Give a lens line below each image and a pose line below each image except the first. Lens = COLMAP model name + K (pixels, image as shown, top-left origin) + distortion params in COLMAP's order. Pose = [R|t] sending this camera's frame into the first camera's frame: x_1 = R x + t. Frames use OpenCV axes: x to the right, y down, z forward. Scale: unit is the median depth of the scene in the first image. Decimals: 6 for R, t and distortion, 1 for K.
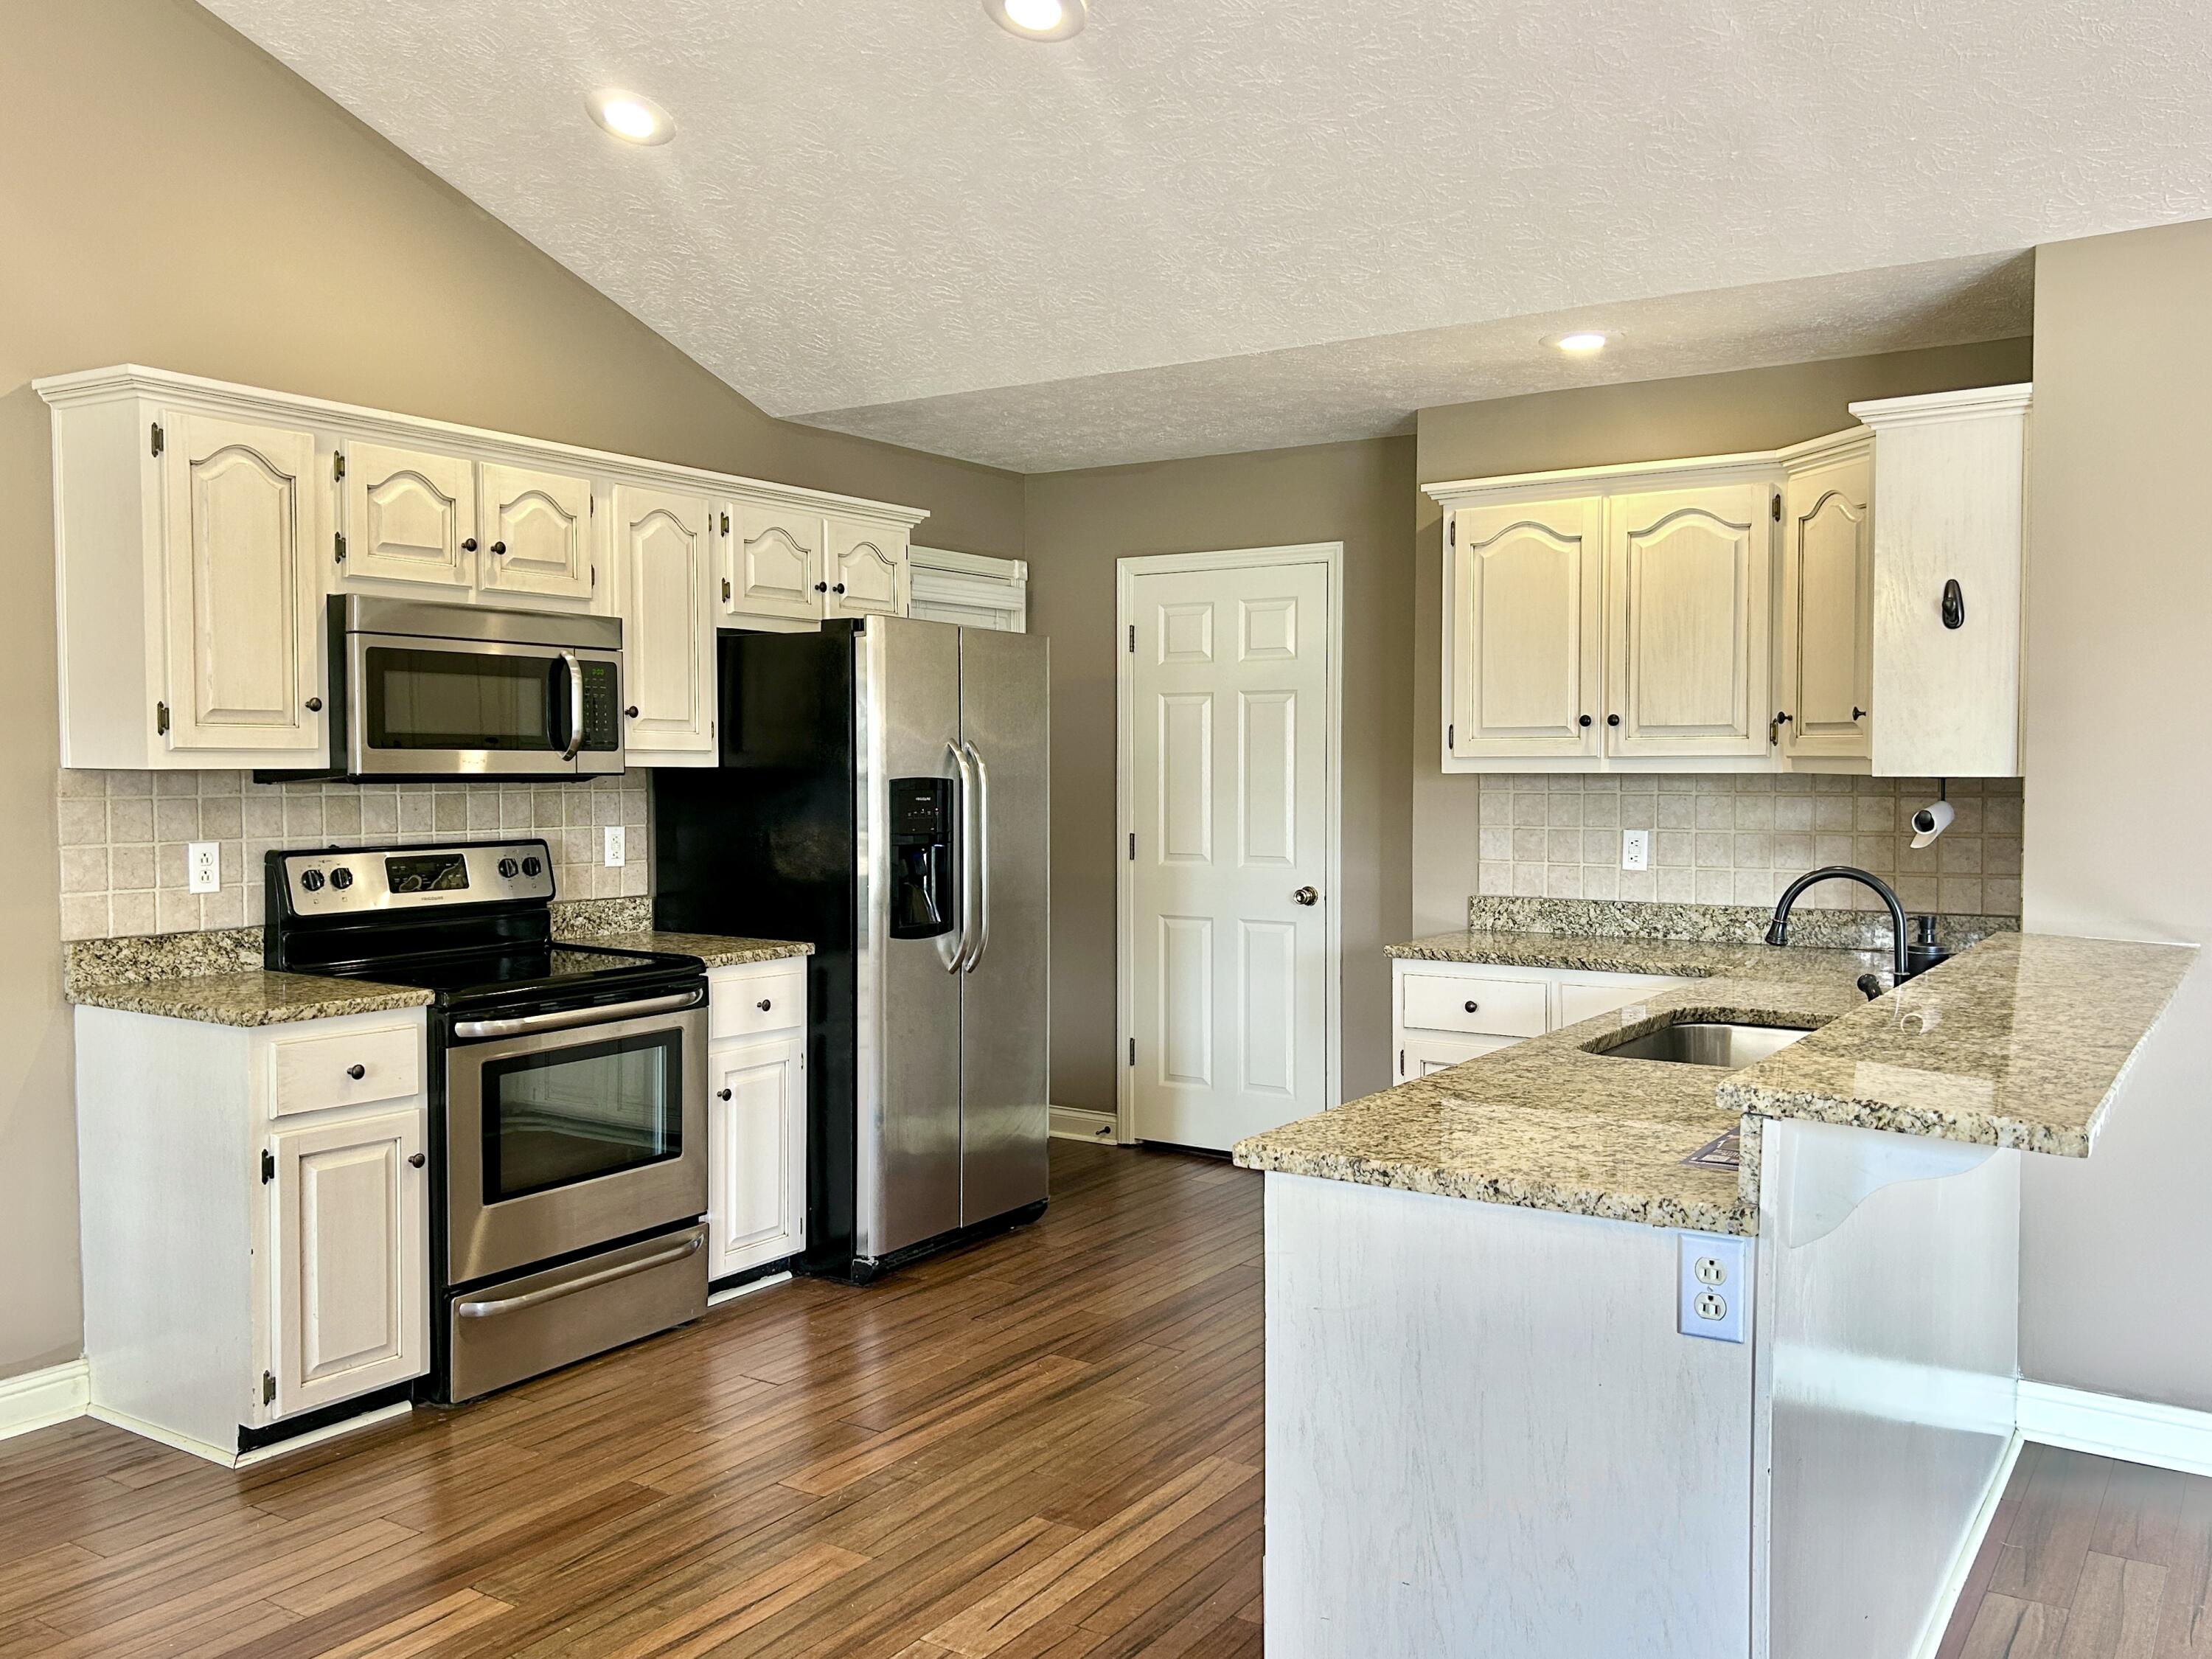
lens RADIAL K [[1814.6, 0, 1106.3], [0, 1814.6, 838.8], [0, 0, 1]] dist [0.083640, -0.139767]
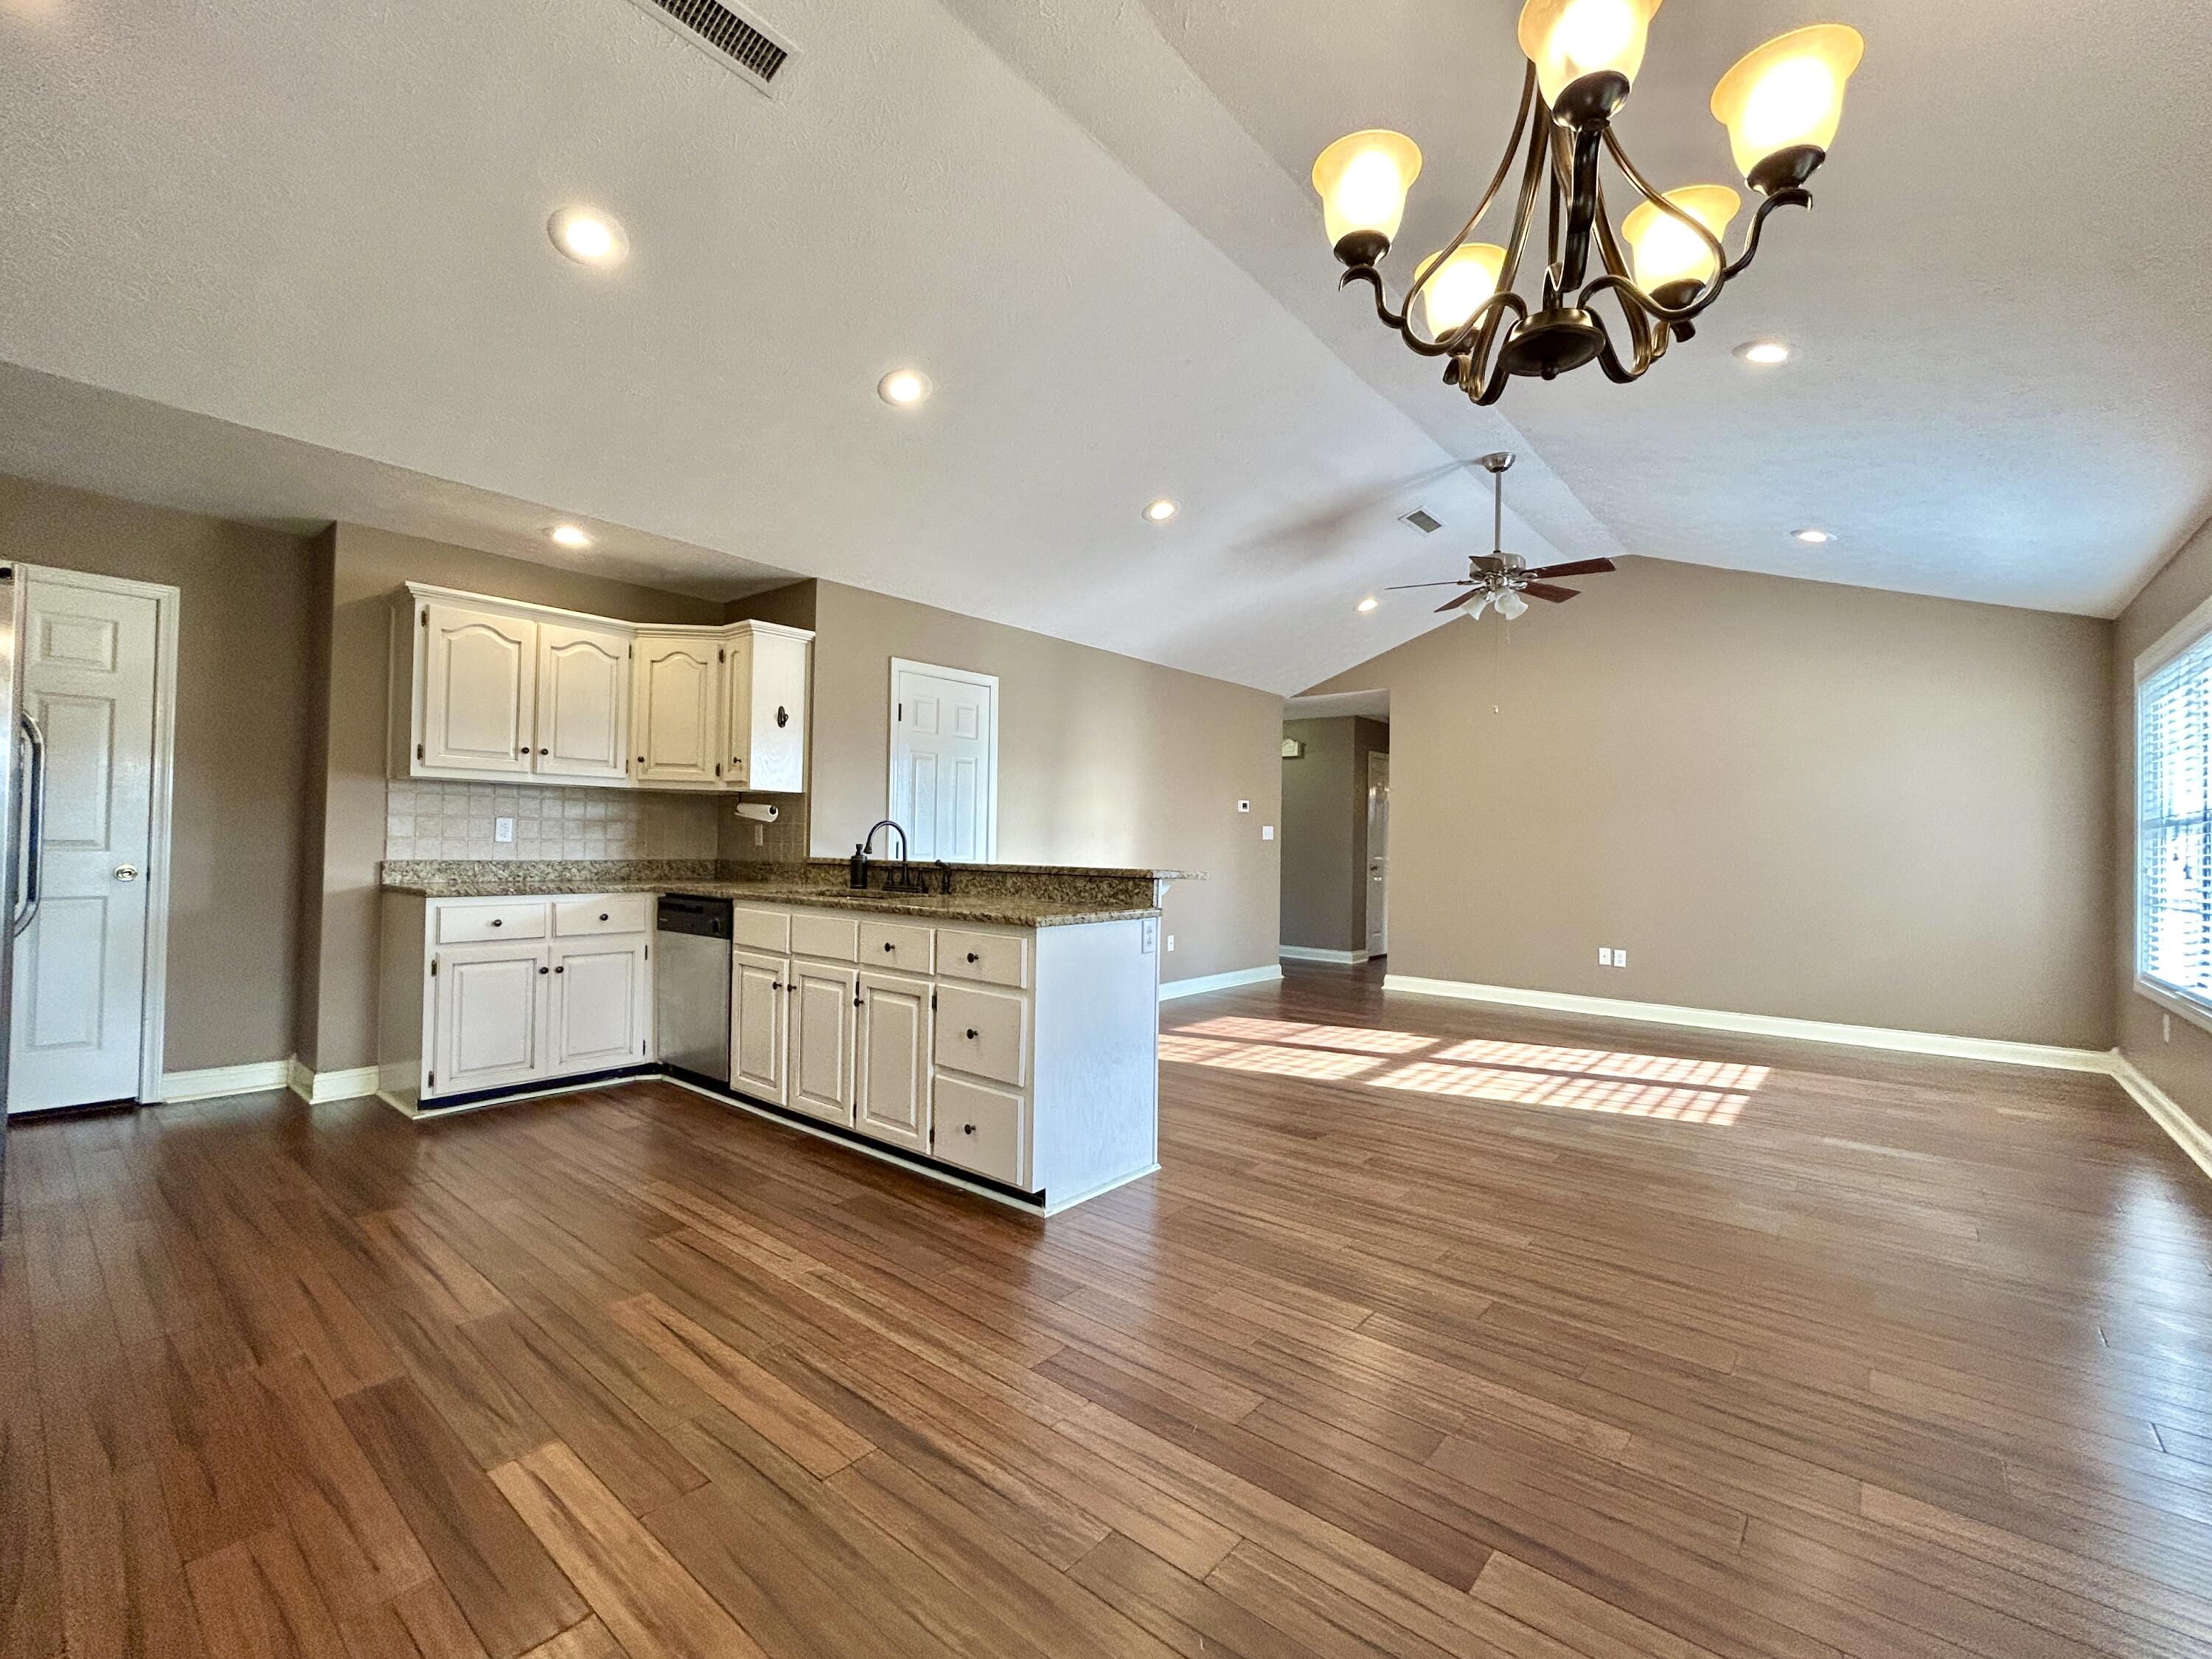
lens RADIAL K [[951.6, 0, 1089.9], [0, 951.6, 823.3], [0, 0, 1]] dist [-0.000239, 0.000207]
pose [[0.125627, 0.024607, 0.991772, -0.581414], [0.025039, 0.999295, -0.027965, 0.043193], [-0.991762, 0.028347, 0.124922, 0.397481]]
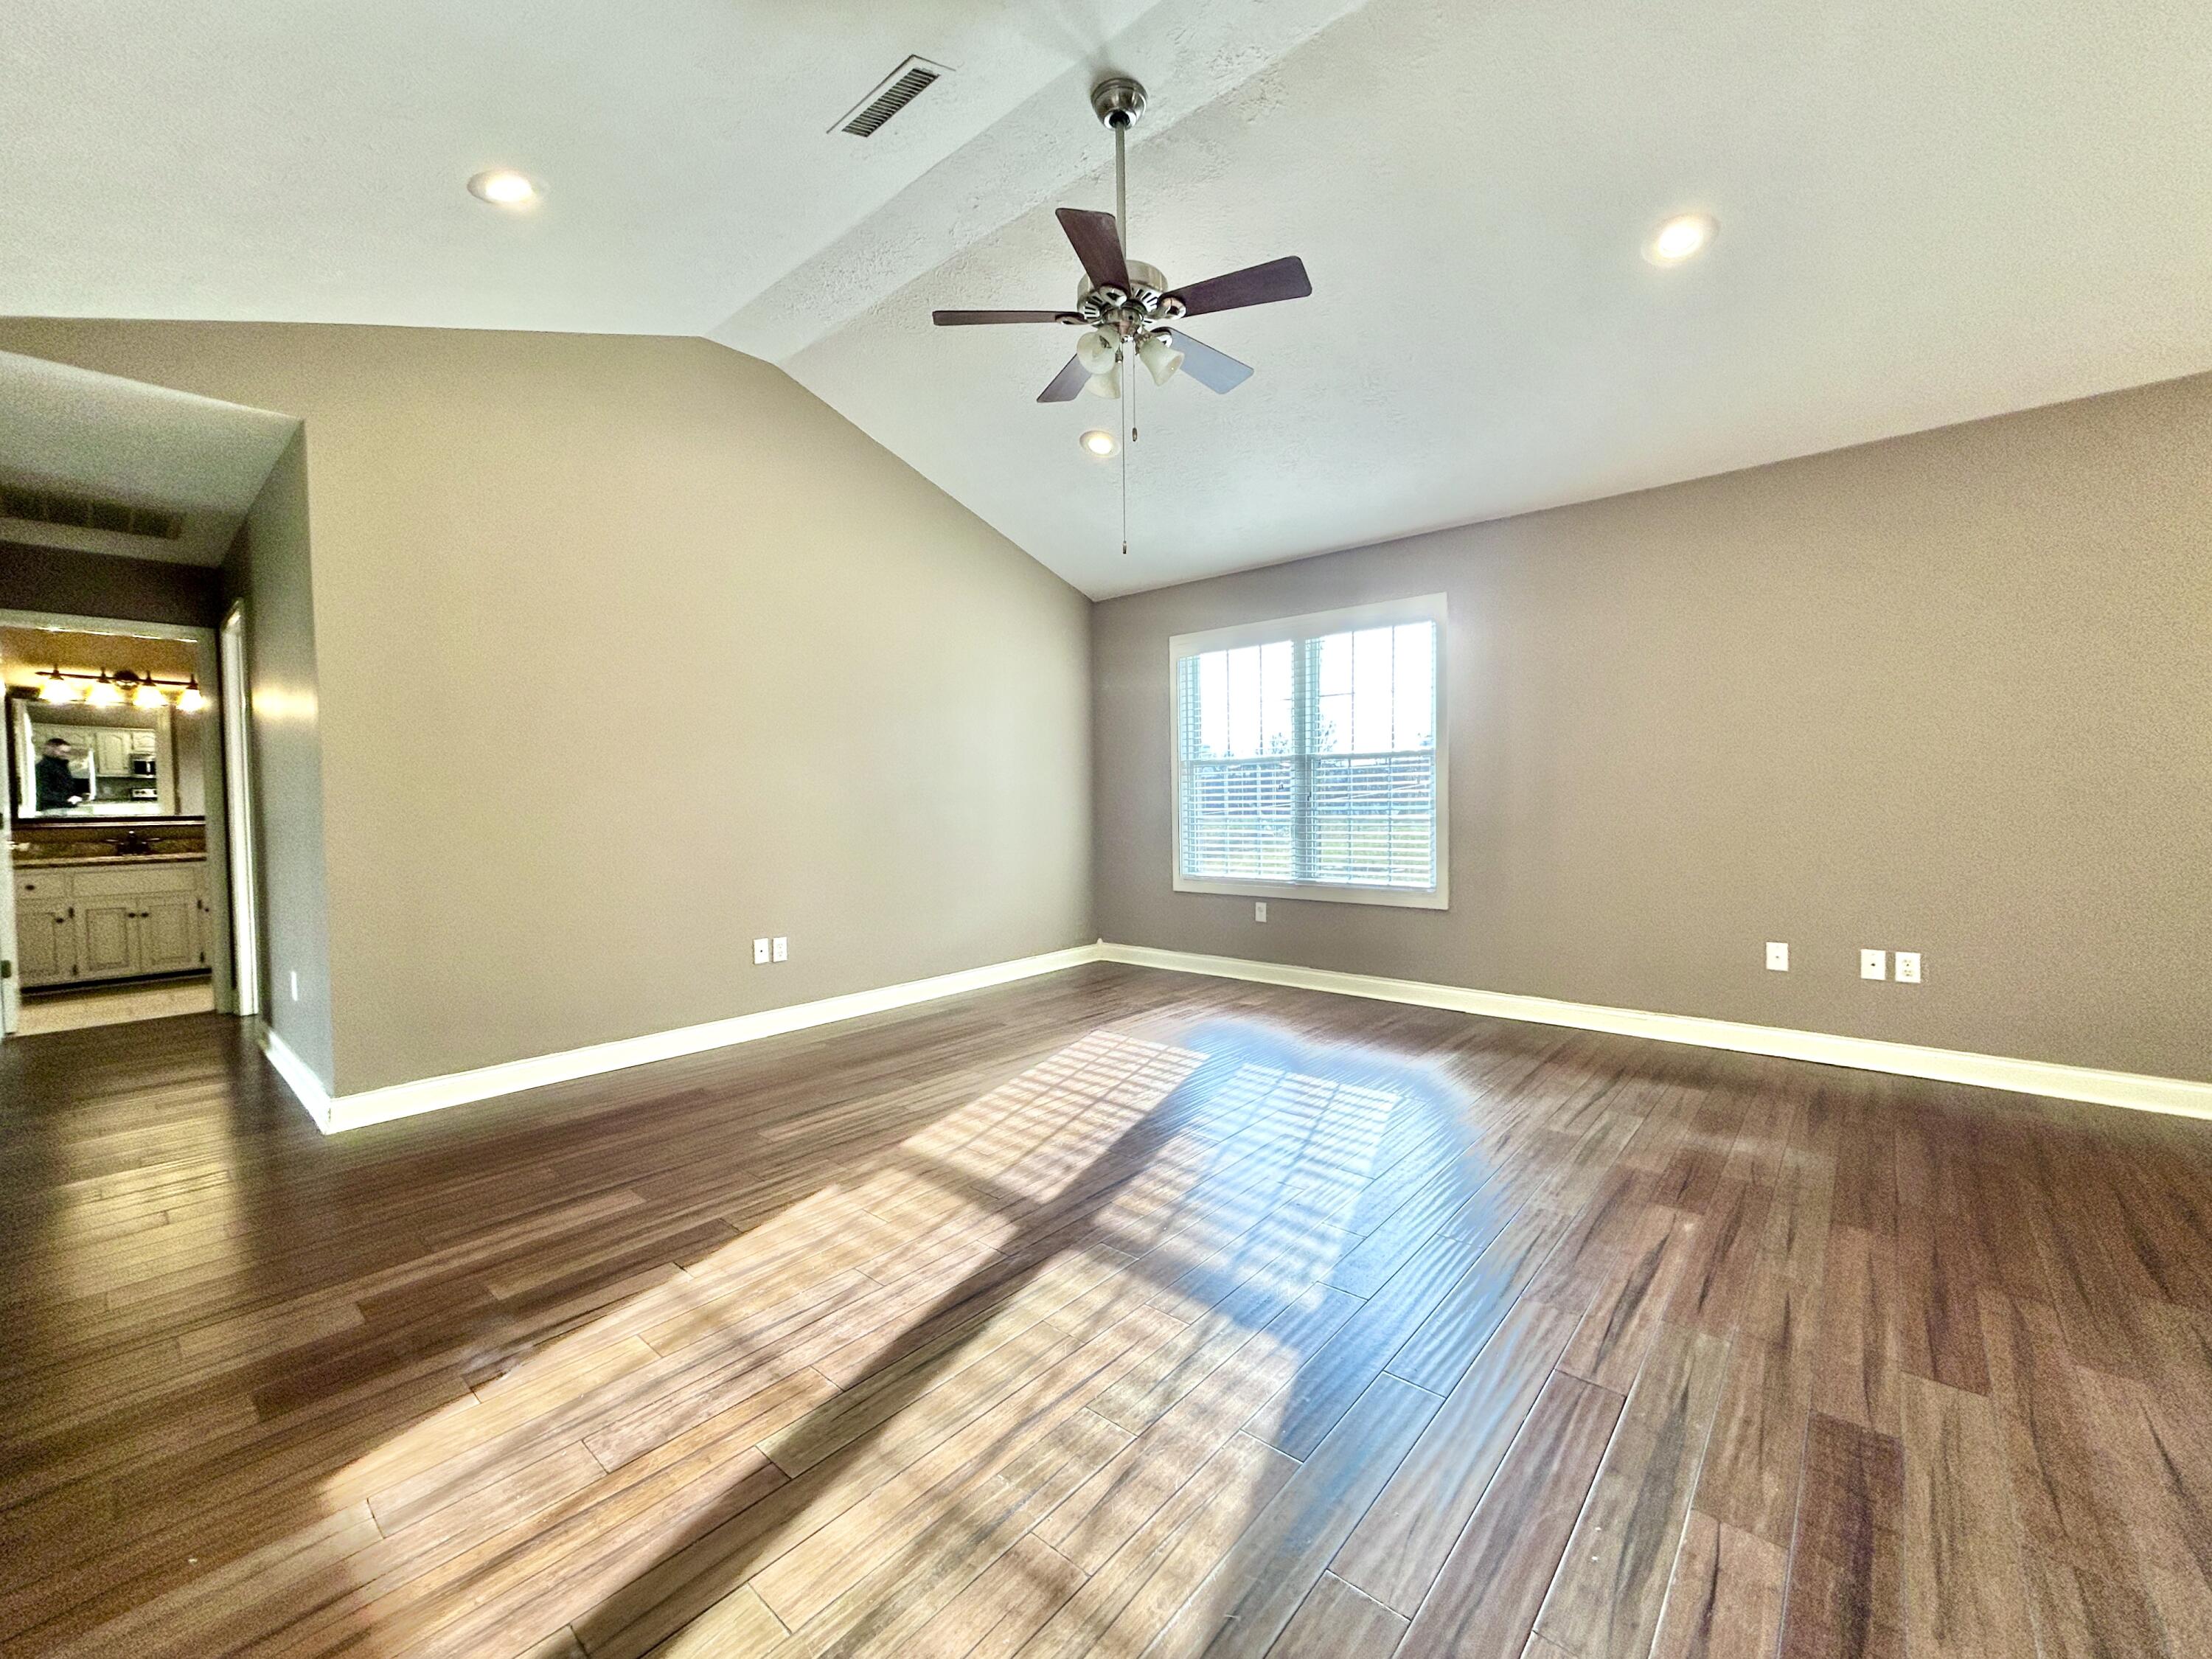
lens RADIAL K [[896.9, 0, 1097.5], [0, 896.9, 827.8], [0, 0, 1]] dist [0.001957, 0.000704]
pose [[-0.990253, 0.011067, 0.138842, 0.503445], [0.022299, 0.996577, 0.079605, 0.030073], [-0.137485, 0.081925, -0.987110, 0.677125]]
